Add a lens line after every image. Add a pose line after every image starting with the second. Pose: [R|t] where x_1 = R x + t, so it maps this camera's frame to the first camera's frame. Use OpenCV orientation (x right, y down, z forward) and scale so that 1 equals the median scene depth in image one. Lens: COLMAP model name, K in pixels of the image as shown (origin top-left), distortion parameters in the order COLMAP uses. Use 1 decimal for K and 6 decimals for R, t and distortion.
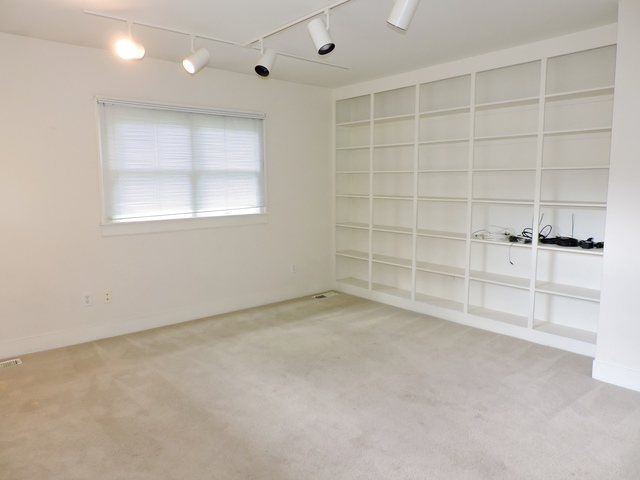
lens RADIAL K [[454.9, 0, 320.0], [0, 454.9, 240.0], [0, 0, 1]] dist [-0.030319, 0.002565]
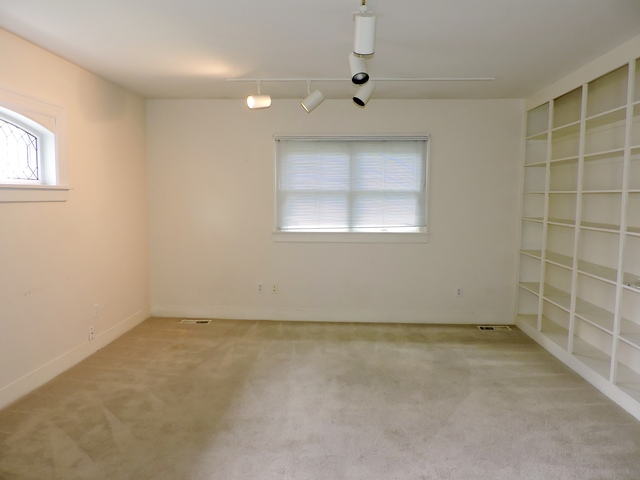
lens RADIAL K [[454.9, 0, 320.0], [0, 454.9, 240.0], [0, 0, 1]] dist [-0.030319, 0.002565]
pose [[0.720356, 0.073243, -0.689726, 0.461878], [-0.097897, 0.995191, 0.003436, -0.026795], [0.686661, 0.065046, 0.724062, 0.126508]]
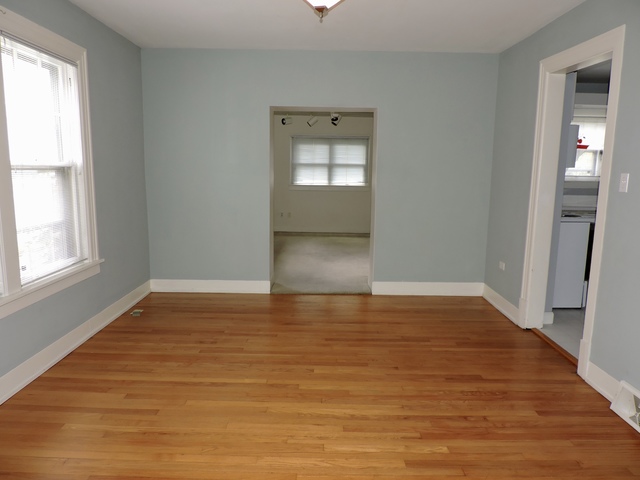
lens RADIAL K [[454.9, 0, 320.0], [0, 454.9, 240.0], [0, 0, 1]] dist [-0.030319, 0.002565]
pose [[0.756748, 0.119277, -0.642732, 1.154675], [-0.104358, 0.992646, 0.061343, 0.084536], [0.645323, 0.020653, 0.763631, -0.718520]]
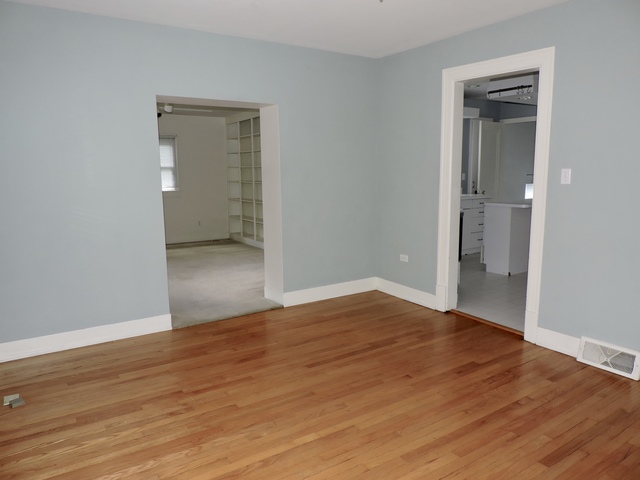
lens RADIAL K [[454.9, 0, 320.0], [0, 454.9, 240.0], [0, 0, 1]] dist [-0.030319, 0.002565]
pose [[0.992094, 0.017282, -0.124298, 0.741174], [-0.014605, 0.999642, 0.022418, 0.097098], [0.124641, -0.020425, 0.991992, -0.786378]]
